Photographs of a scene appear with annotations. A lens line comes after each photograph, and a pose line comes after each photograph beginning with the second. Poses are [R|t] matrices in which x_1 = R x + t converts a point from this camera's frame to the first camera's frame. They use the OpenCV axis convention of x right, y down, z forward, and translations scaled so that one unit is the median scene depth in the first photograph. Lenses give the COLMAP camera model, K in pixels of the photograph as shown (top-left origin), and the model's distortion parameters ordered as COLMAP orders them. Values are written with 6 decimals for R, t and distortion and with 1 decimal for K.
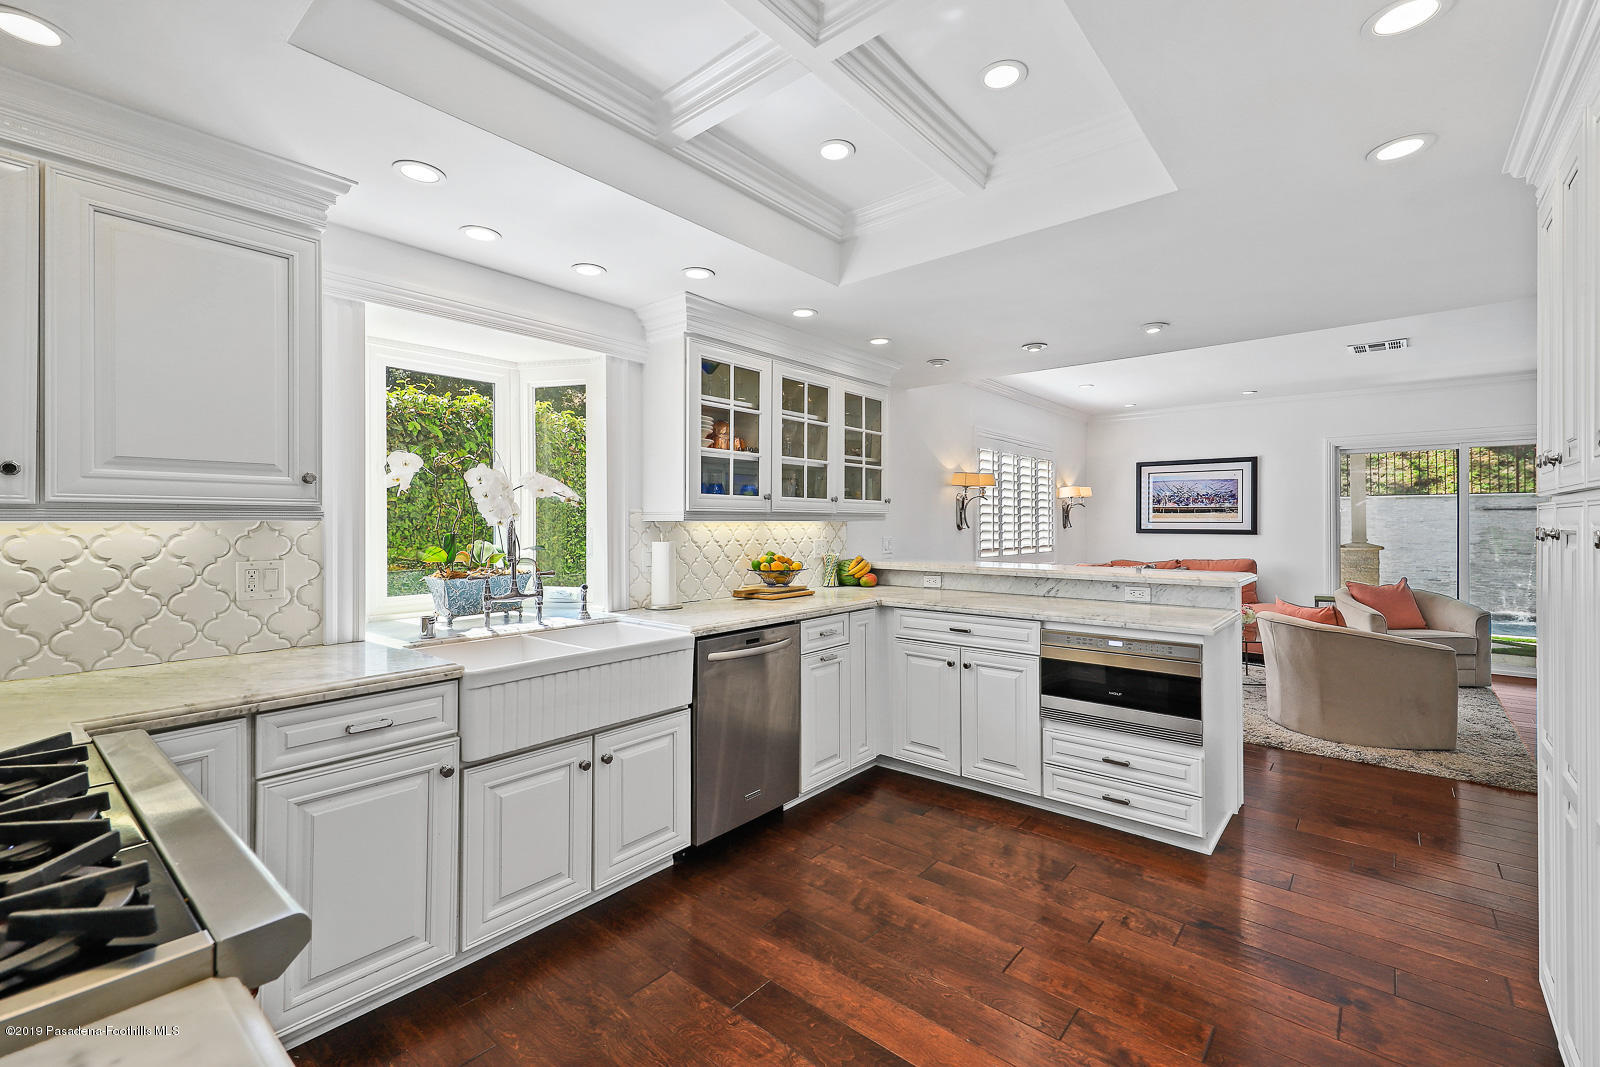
lens RADIAL K [[683.0, 0, 805.4], [0, 683.0, 525.4], [0, 0, 1]] dist [0.019451, -0.001328]
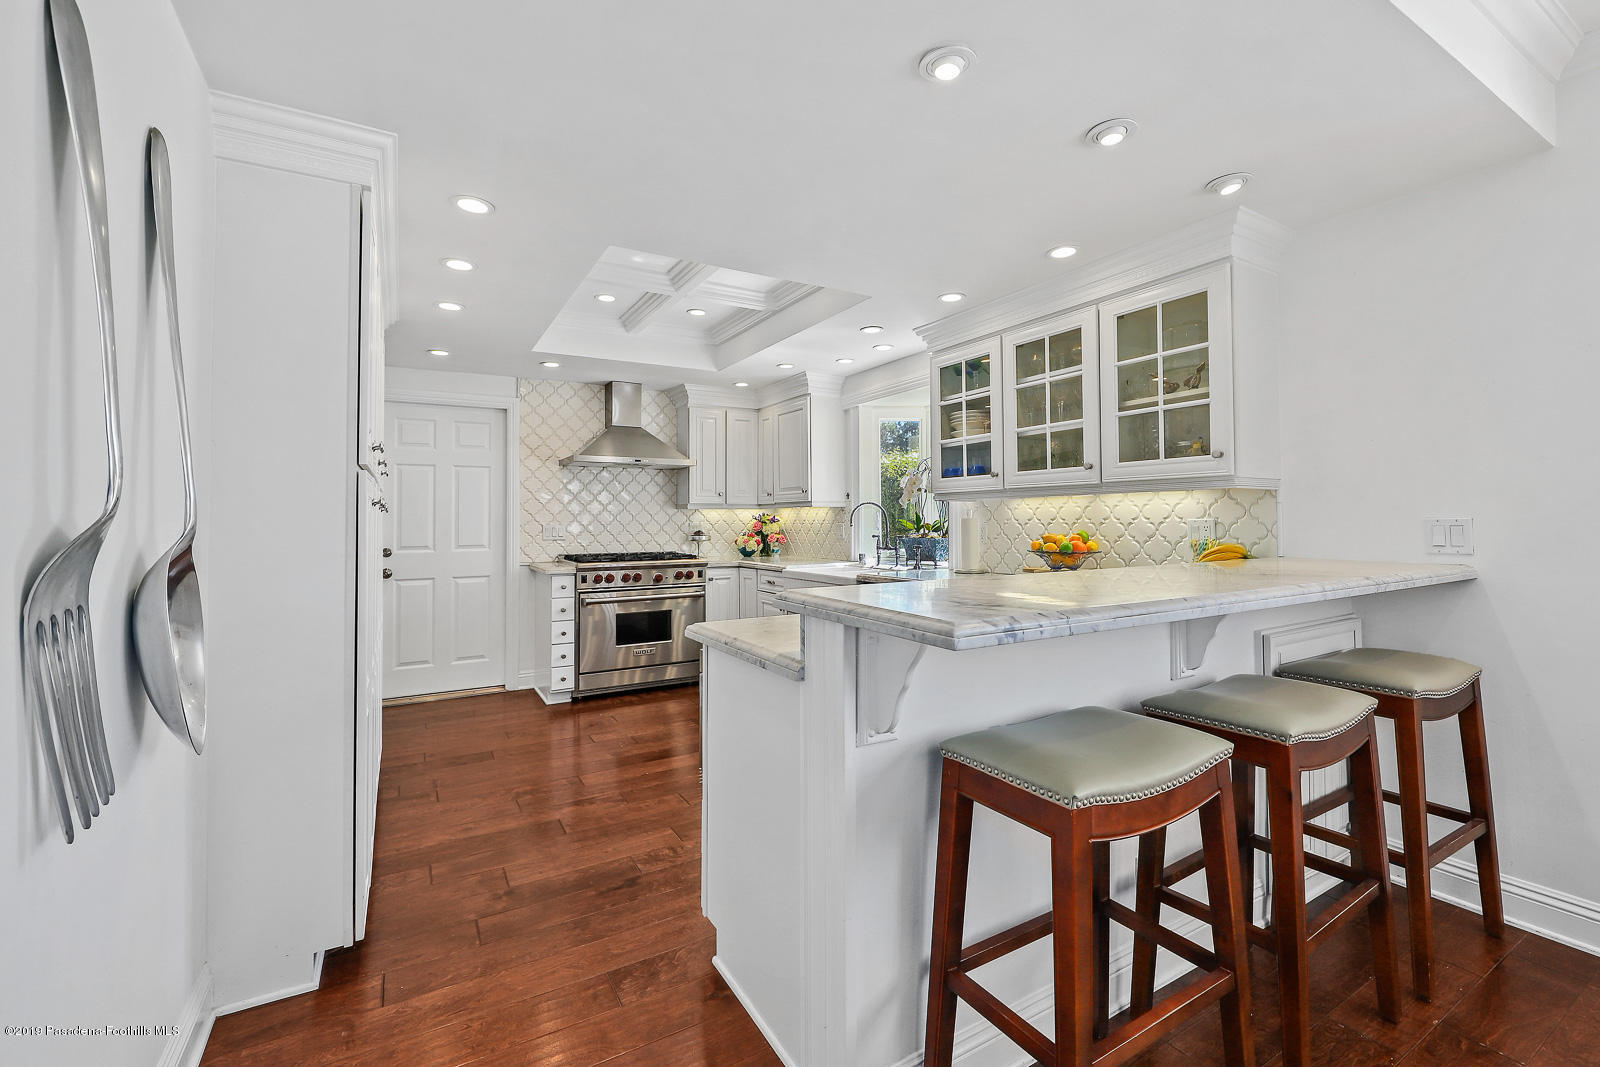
lens RADIAL K [[712.0, 0, 815.5], [0, 712.0, 505.3], [0, 0, 1]] dist [0.017544, 0.000386]
pose [[-0.340181, -0.018975, -0.940169, 1.078730], [0.002087, 0.999779, -0.020933, 0.026438], [0.940358, -0.009083, -0.340066, 1.172325]]
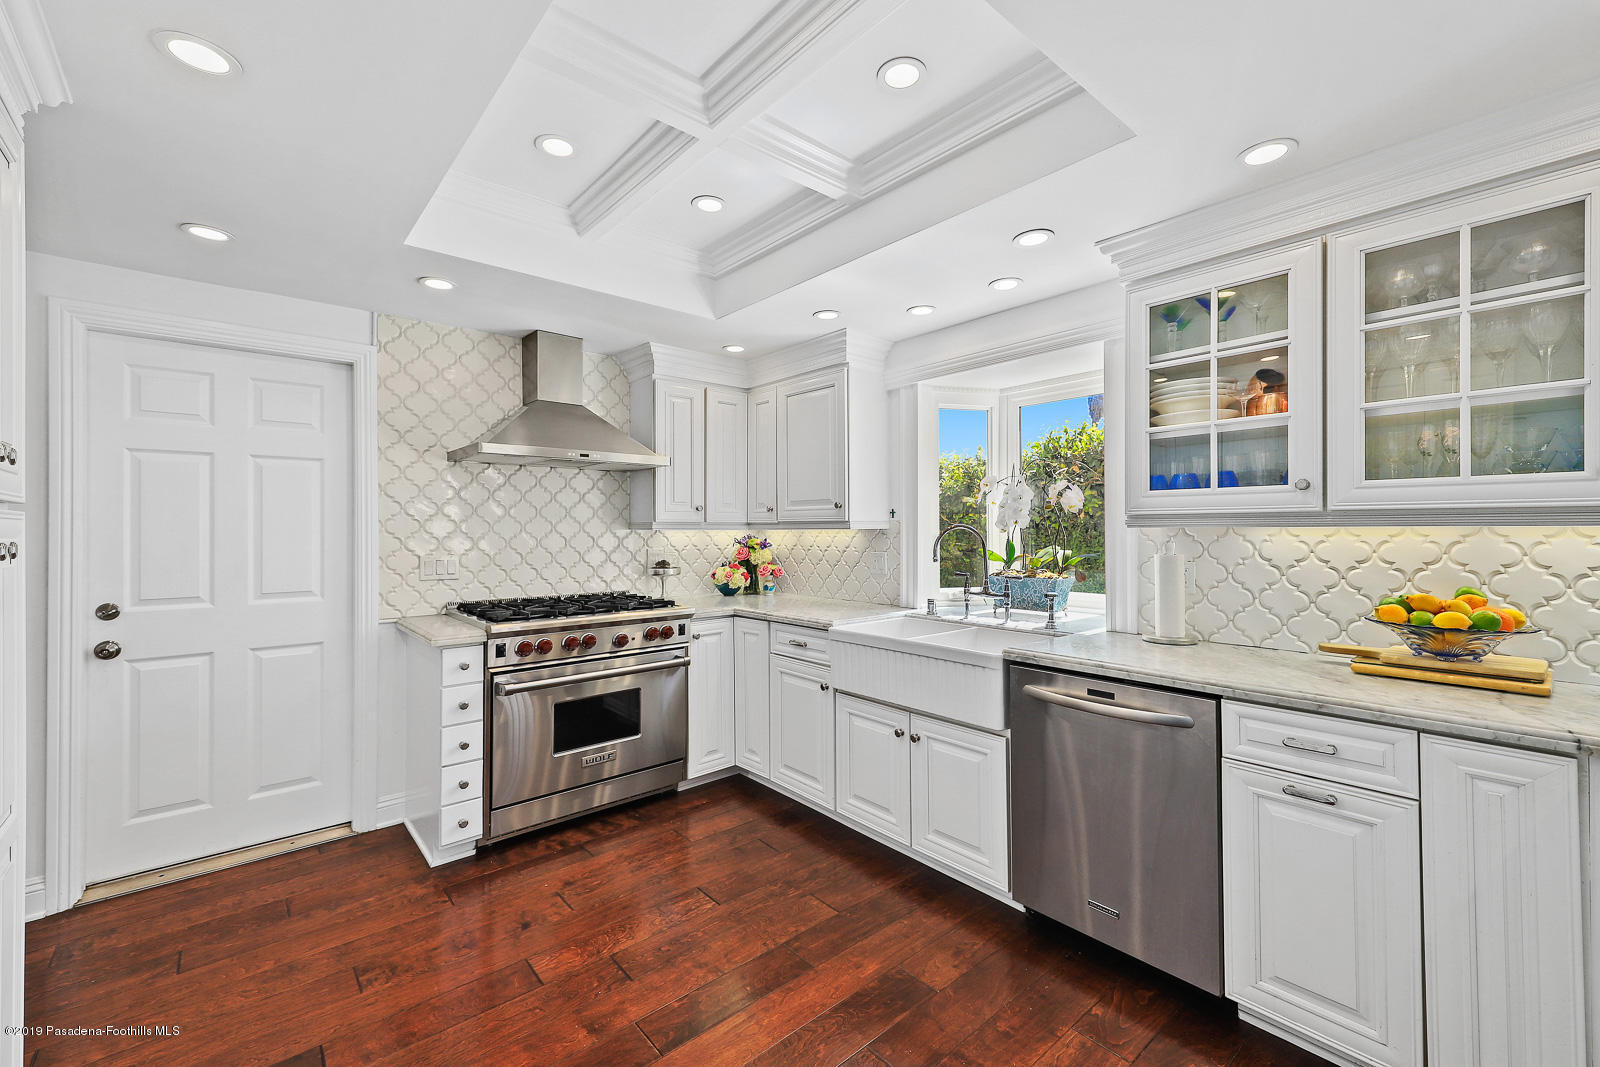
lens RADIAL K [[683.0, 0, 816.8], [0, 683.0, 529.7], [0, 0, 1]] dist [0.019451, -0.001328]
pose [[-0.163278, -0.000445, -0.986580, 0.615665], [-0.002747, 0.999996, 0.000003, -0.003051], [0.986576, 0.002711, -0.163279, 0.736079]]
